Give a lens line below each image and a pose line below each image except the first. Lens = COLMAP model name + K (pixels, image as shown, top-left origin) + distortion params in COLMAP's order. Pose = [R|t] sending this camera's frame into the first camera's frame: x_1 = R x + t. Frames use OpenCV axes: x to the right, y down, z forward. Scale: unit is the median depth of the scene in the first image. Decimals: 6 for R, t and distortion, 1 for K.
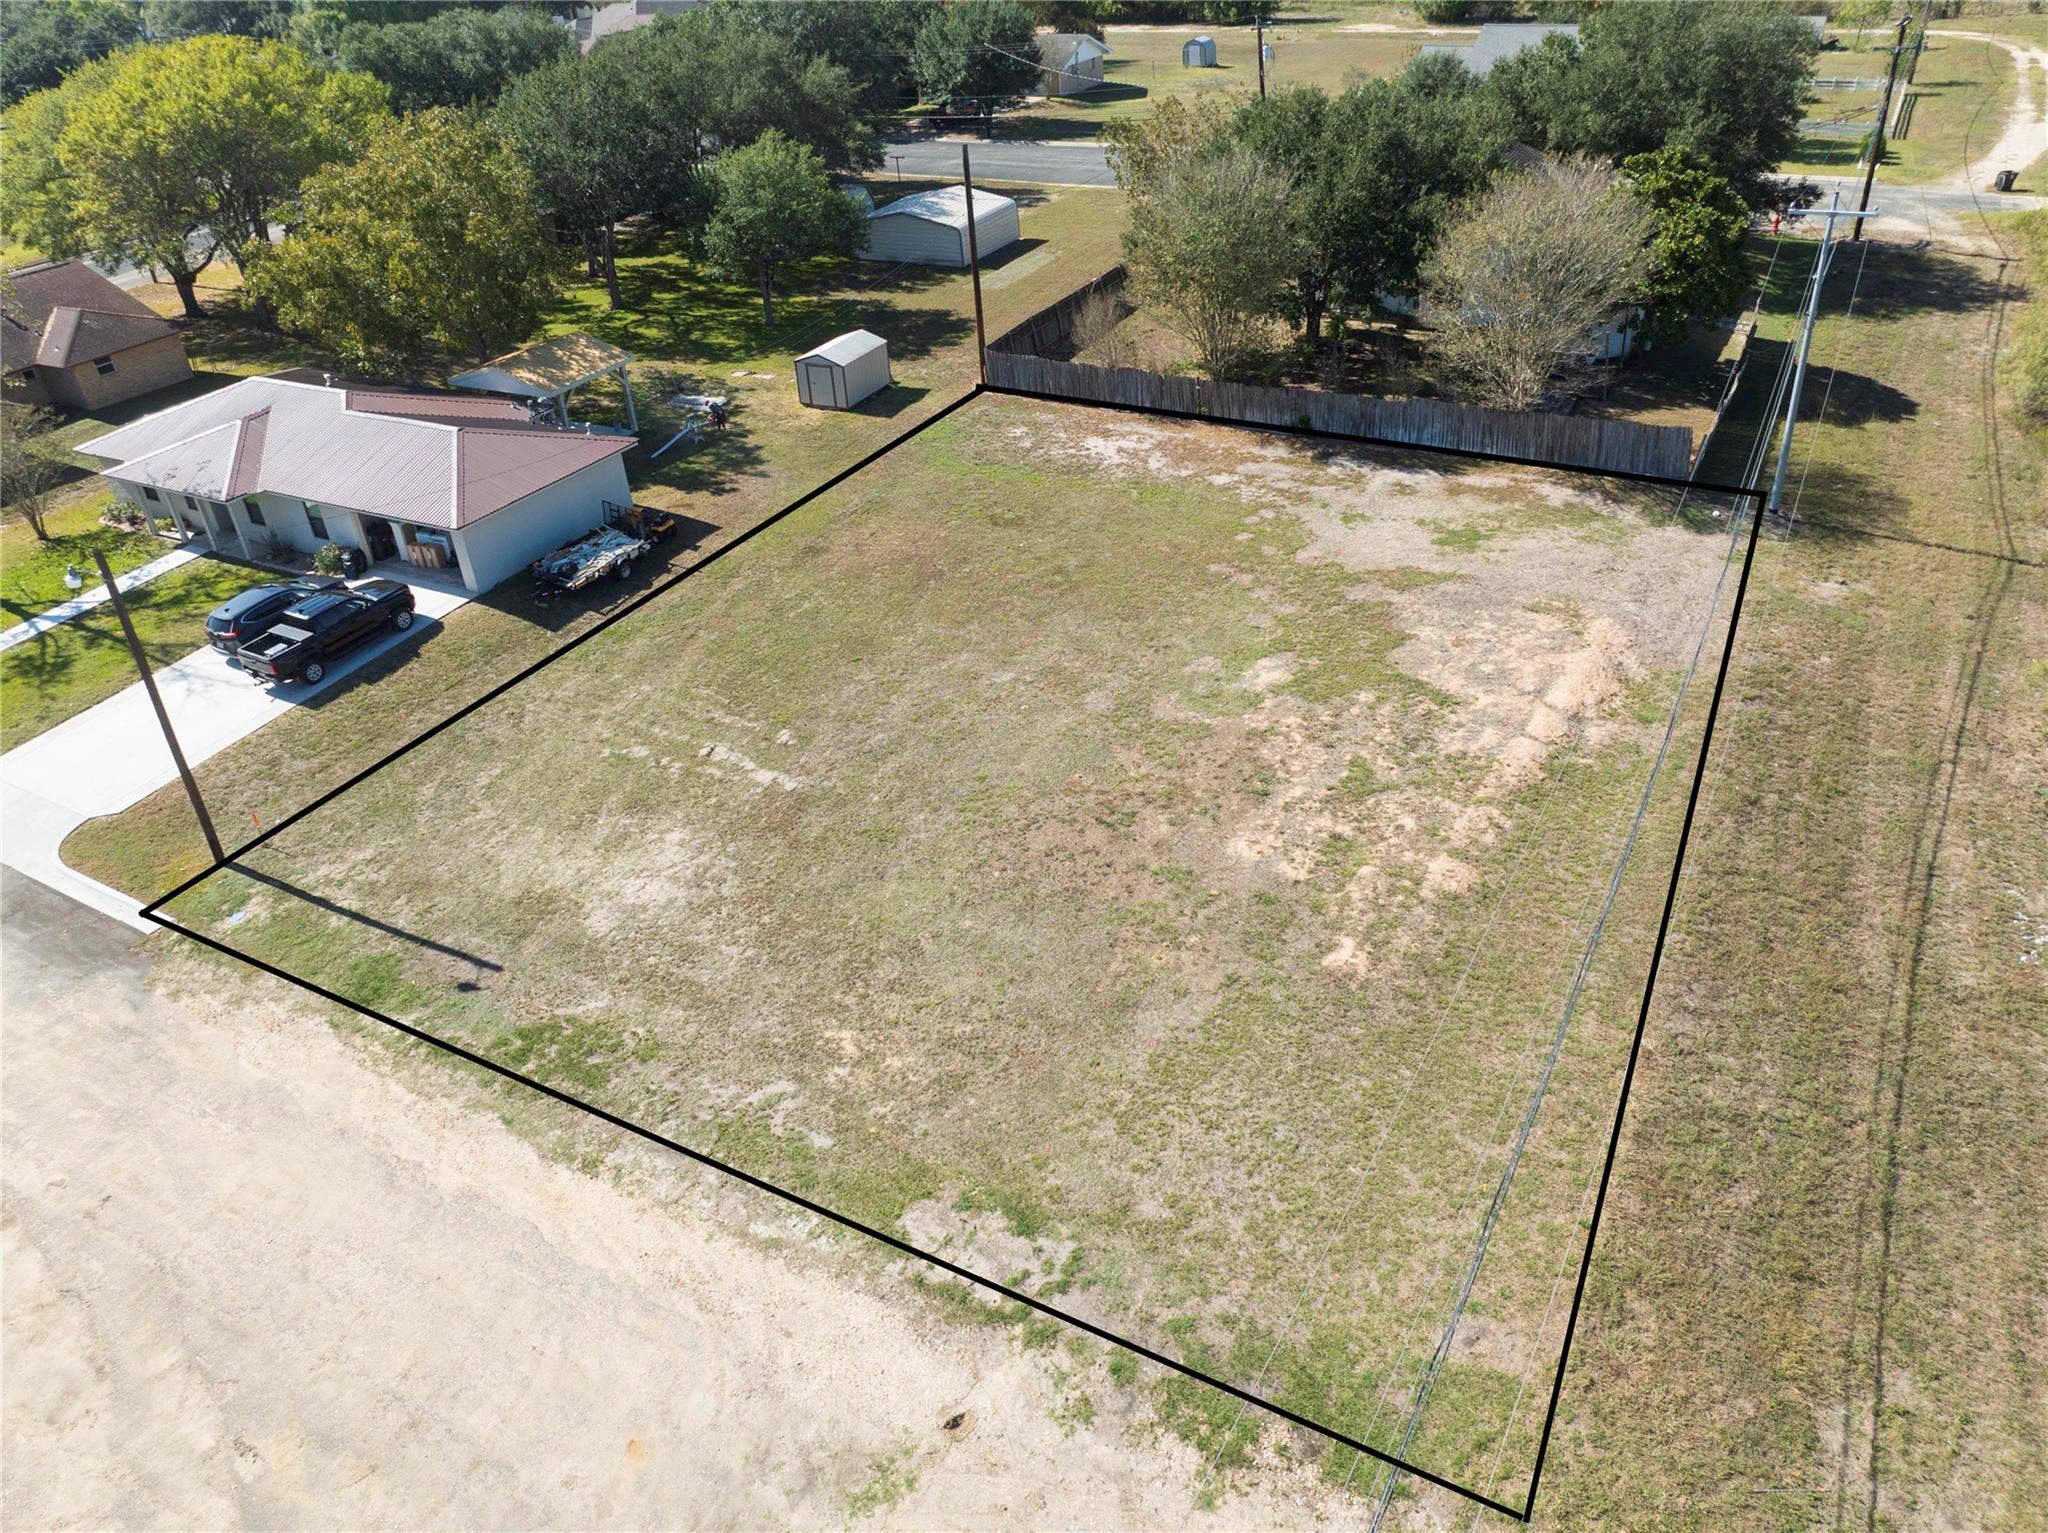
lens RADIAL K [[1438.7, 0, 1024.0], [0, 1438.7, 766.5], [0, 0, 1]] dist [-0.029615, -0.004623]
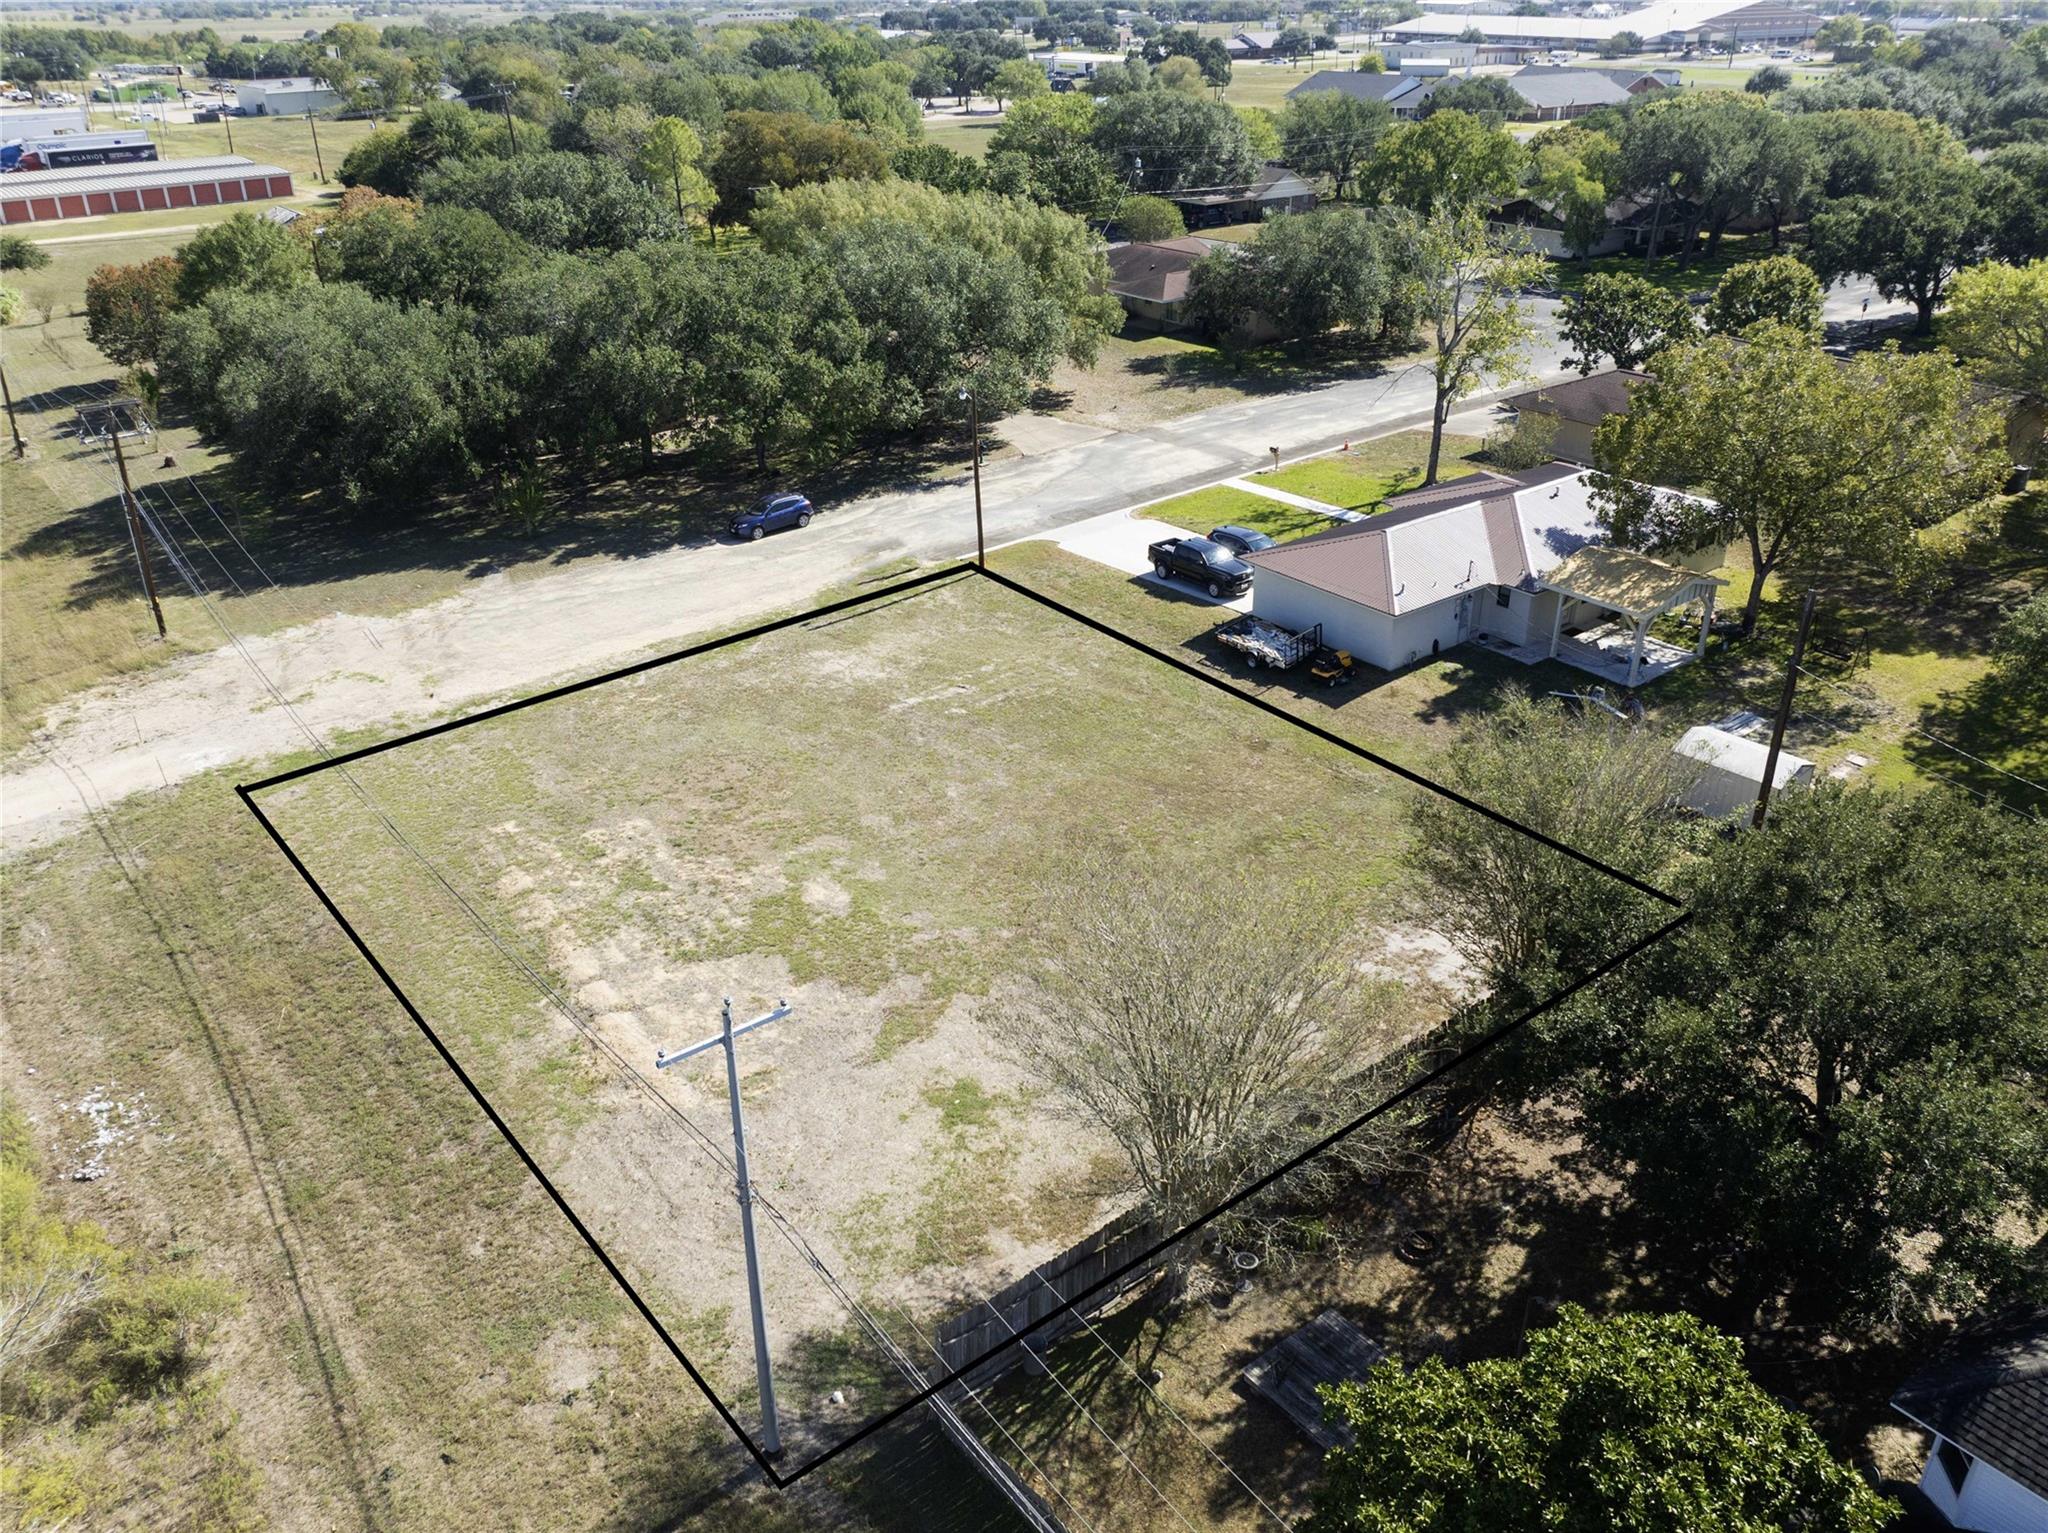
lens RADIAL K [[1582.9, 0, 1031.5], [0, 1582.9, 768.6], [0, 0, 1]] dist [-0.025900, -0.002386]
pose [[-0.382219, 0.481600, -0.788651, 0.958219], [-0.471818, 0.632111, 0.614673, -0.887157], [0.794541, 0.607040, -0.014377, 1.038929]]
